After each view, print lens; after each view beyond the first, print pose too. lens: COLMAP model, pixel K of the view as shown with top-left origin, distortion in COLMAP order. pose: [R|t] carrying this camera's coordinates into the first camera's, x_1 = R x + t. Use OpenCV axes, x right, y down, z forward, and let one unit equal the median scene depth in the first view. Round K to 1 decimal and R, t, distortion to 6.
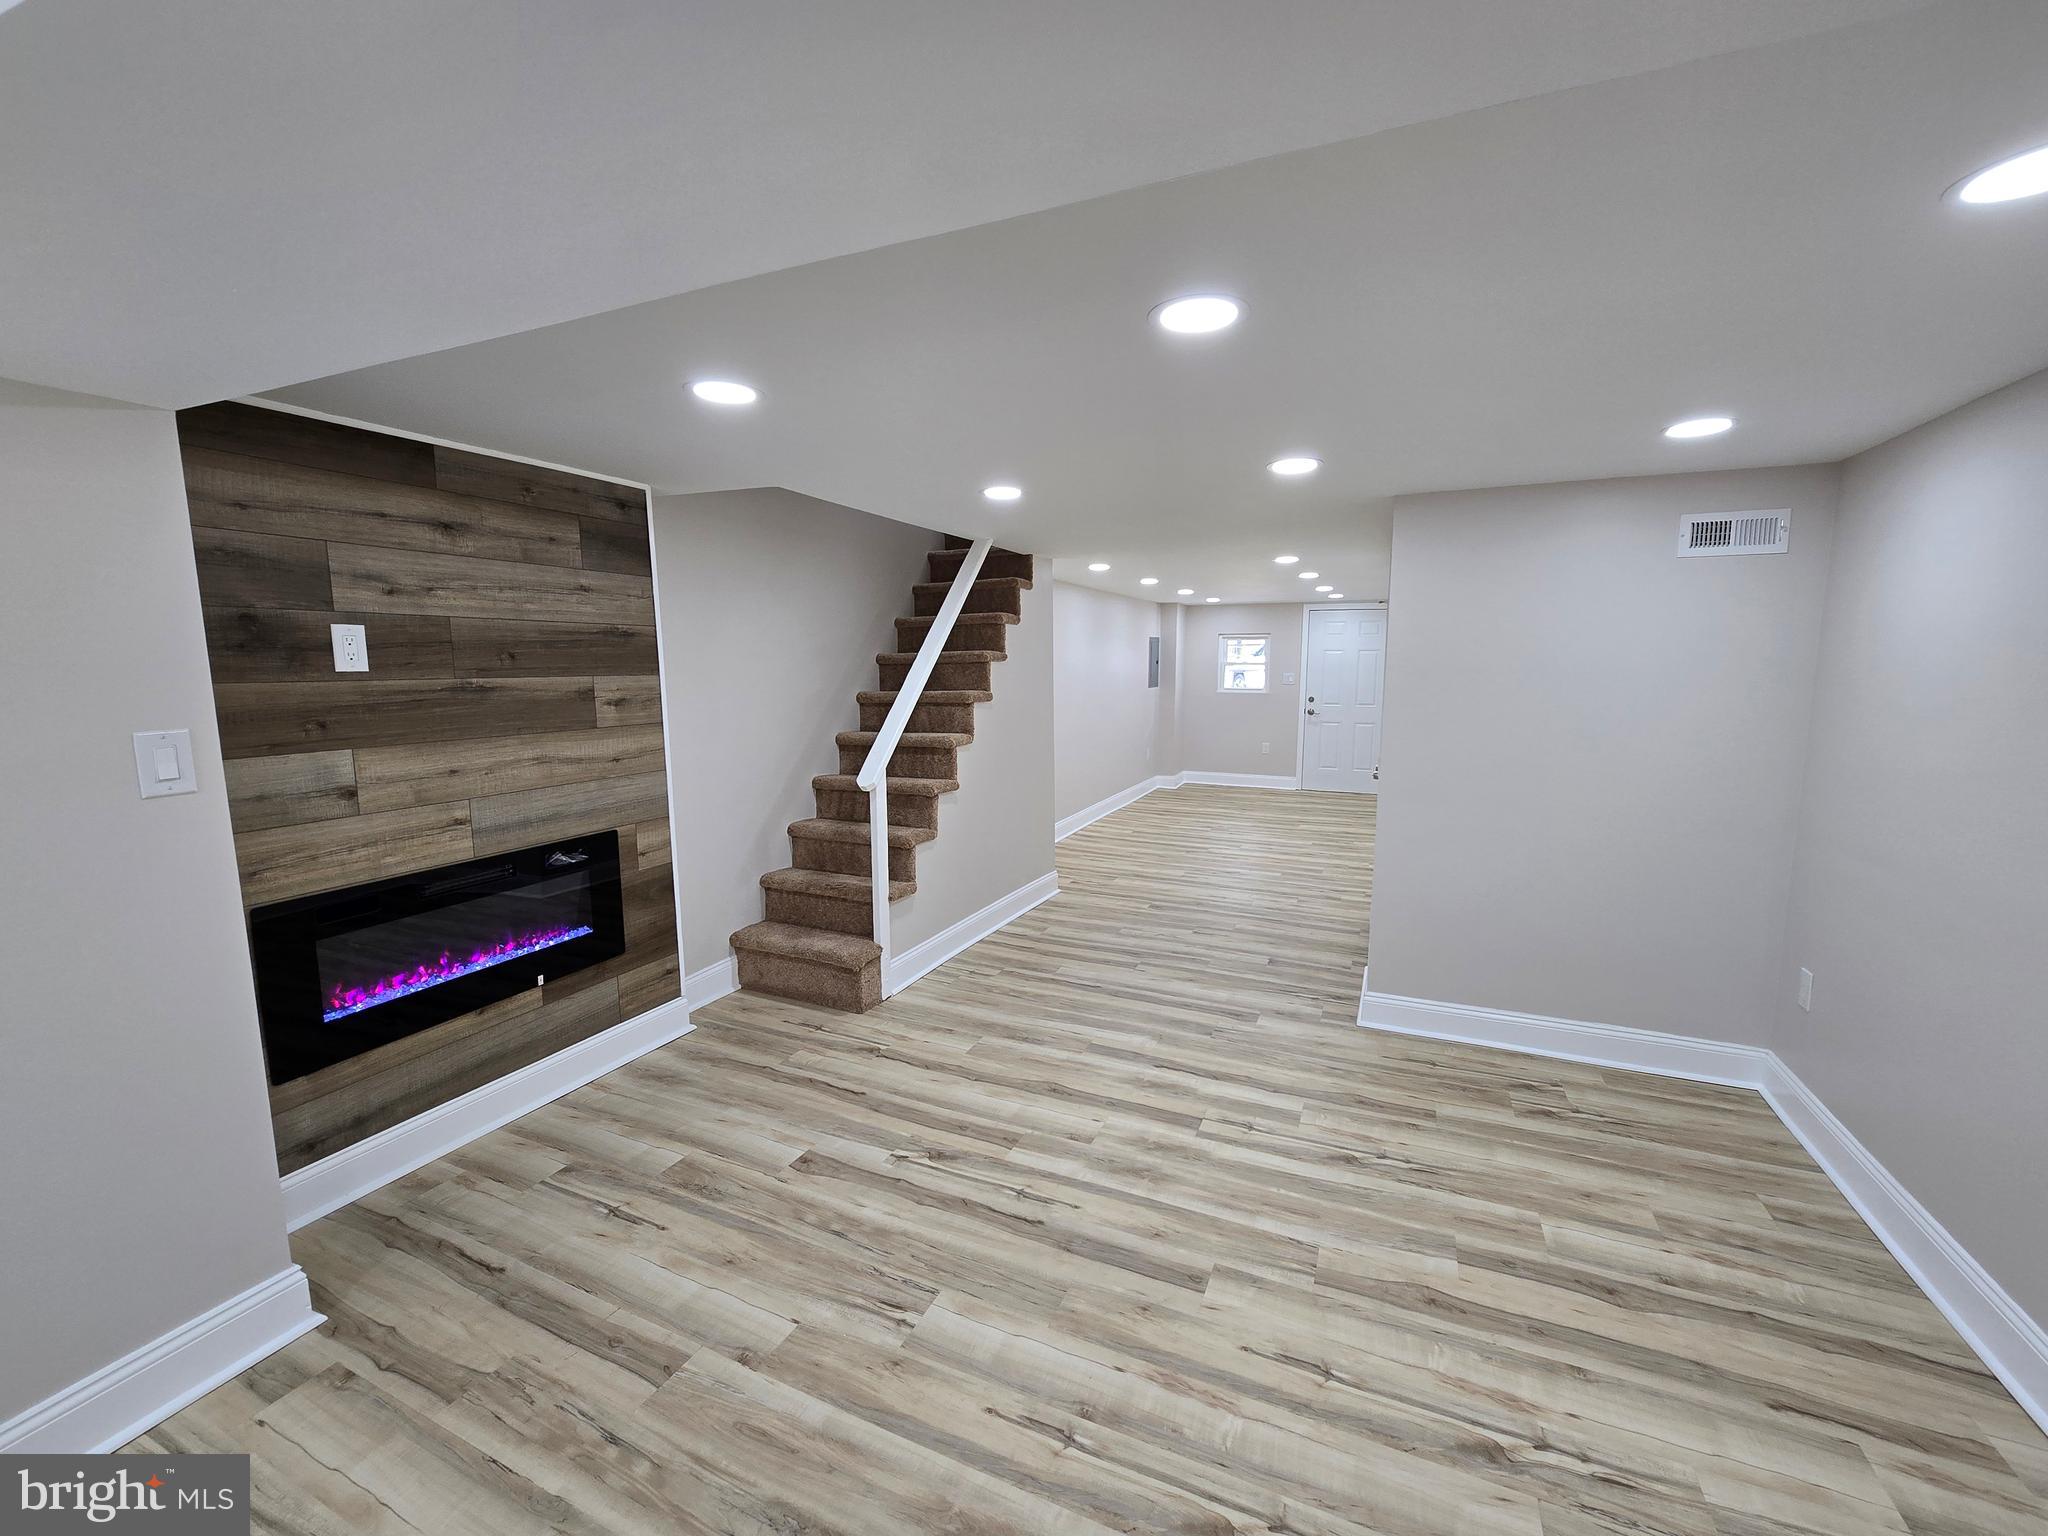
lens RADIAL K [[838.9, 0, 1027.5], [0, 838.9, 764.0], [0, 0, 1]] dist [-0.009549, 0.003064]
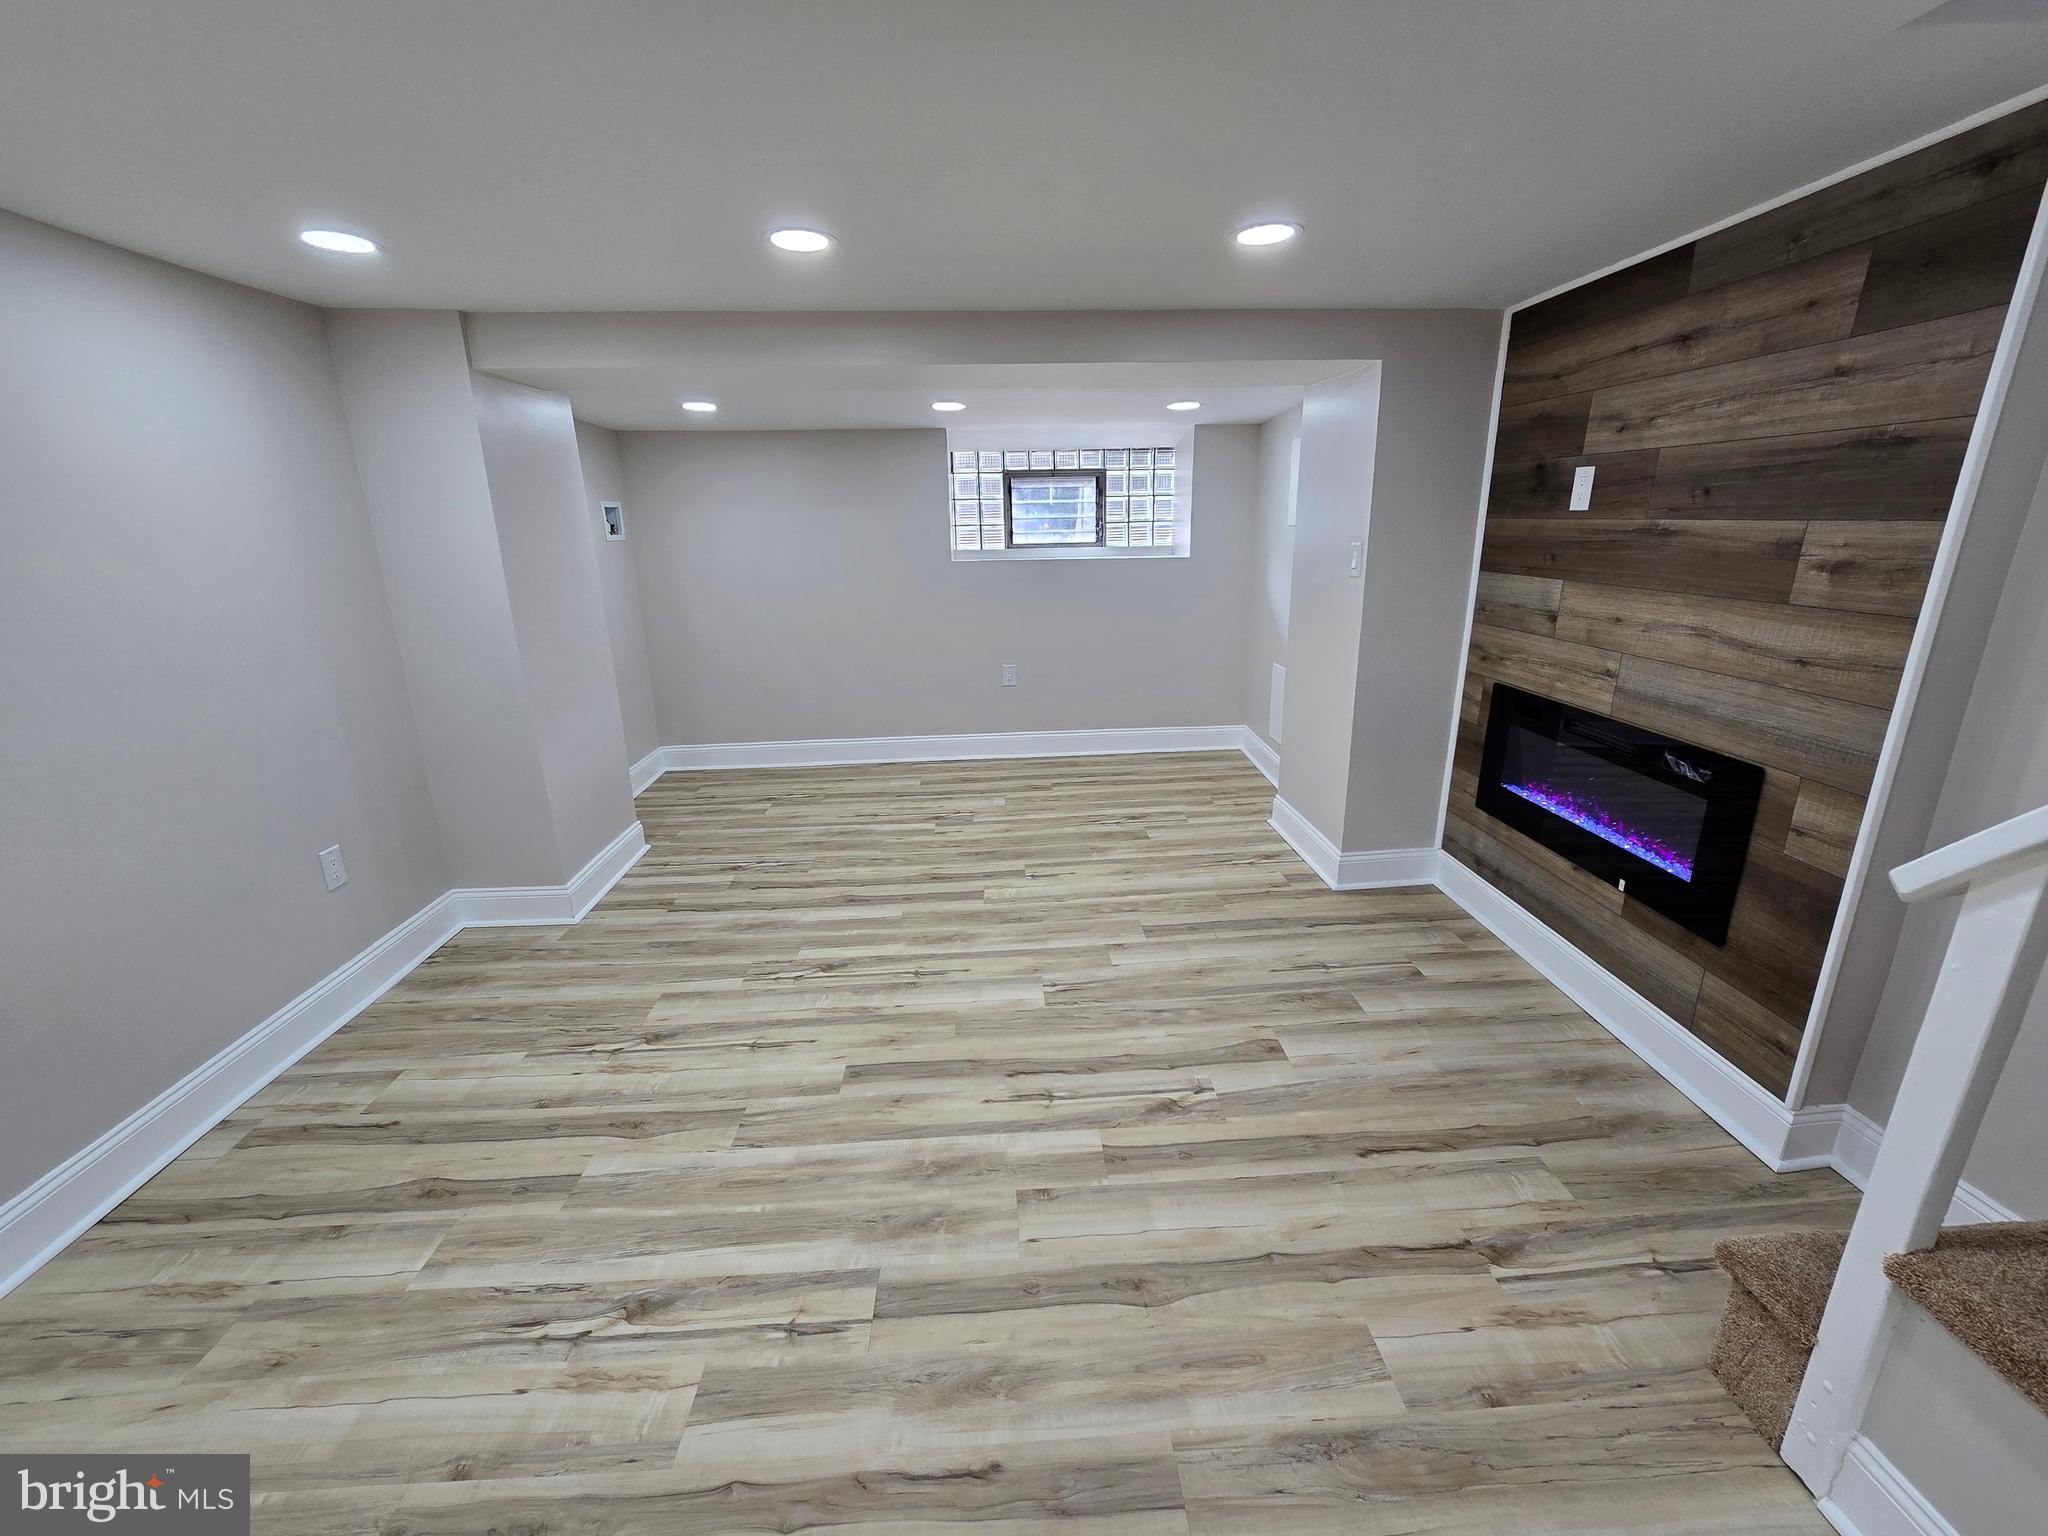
lens RADIAL K [[838.9, 0, 1033.9], [0, 838.9, 759.0], [0, 0, 1]] dist [-0.009549, 0.003064]
pose [[-0.889326, 0.137892, -0.435987, 0.347326], [-0.043670, 0.923481, 0.381151, -0.180922], [0.455183, 0.358007, -0.815254, 1.554027]]
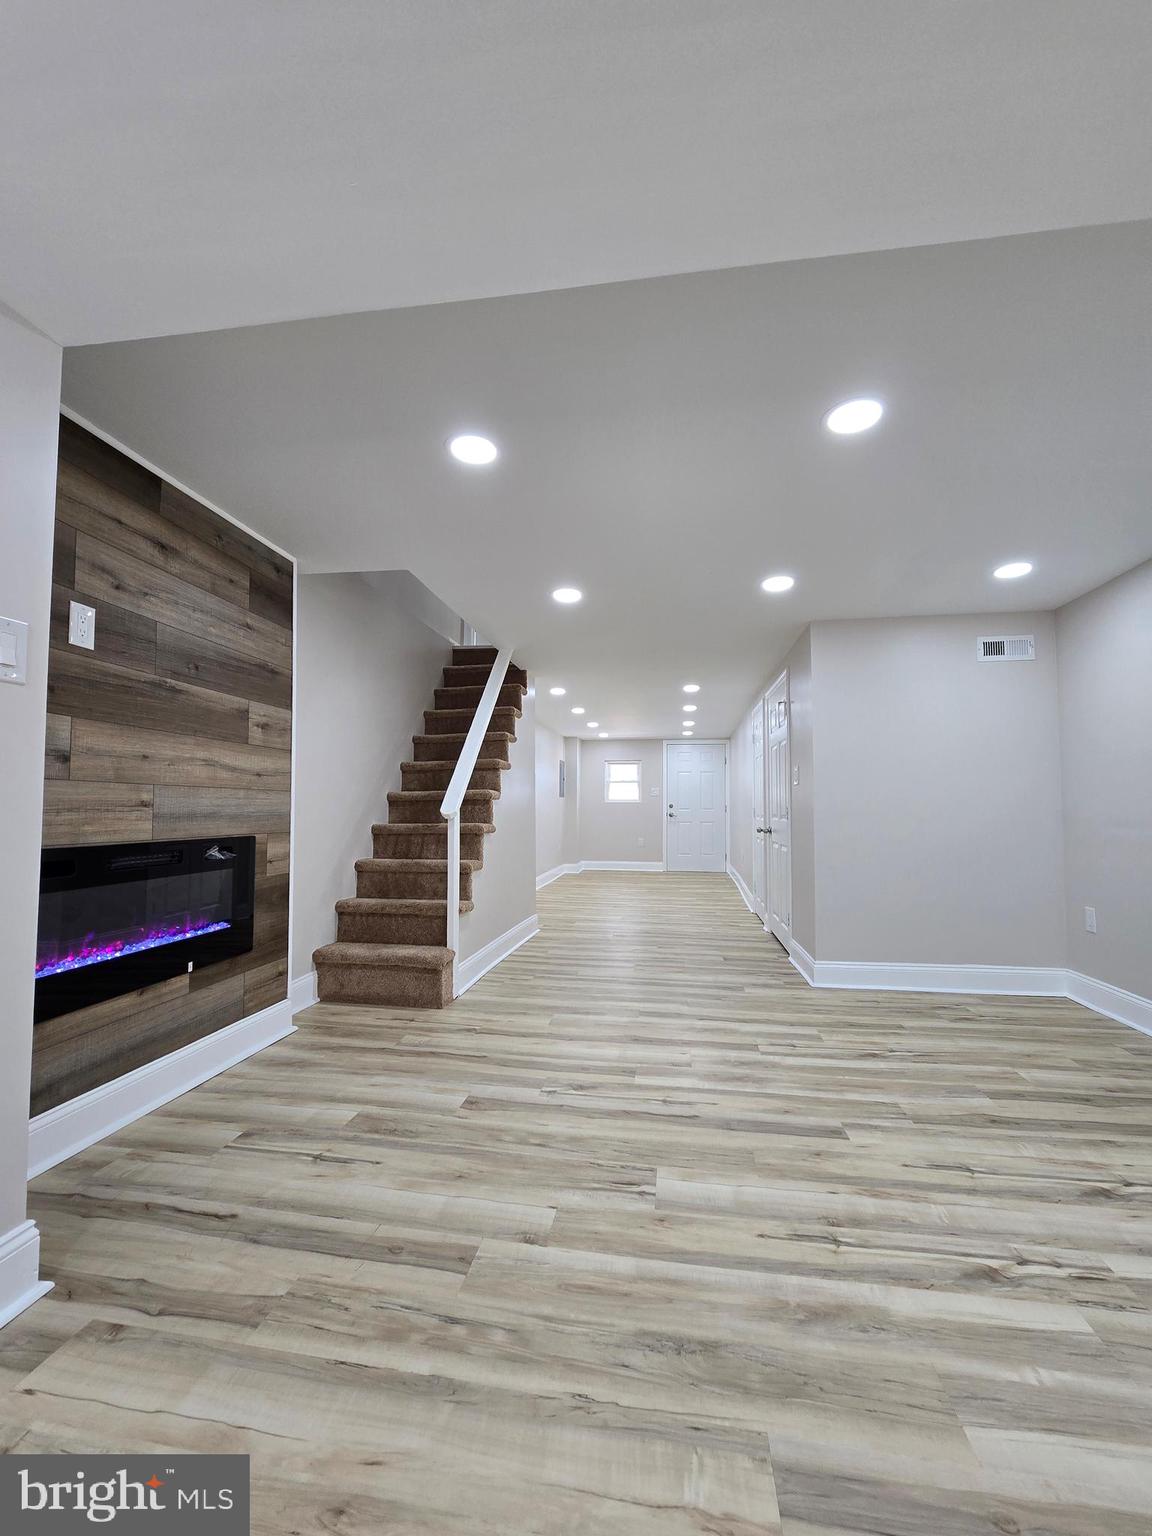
lens RADIAL K [[629.1, 0, 577.5], [0, 629.1, 772.5], [0, 0, 1]] dist [-0.009549, 0.003064]
pose [[0.964158, 0.018420, 0.264690, -0.365489], [0.029965, 0.983646, -0.177603, 0.193961], [-0.263633, 0.179169, 0.947838, 0.082953]]
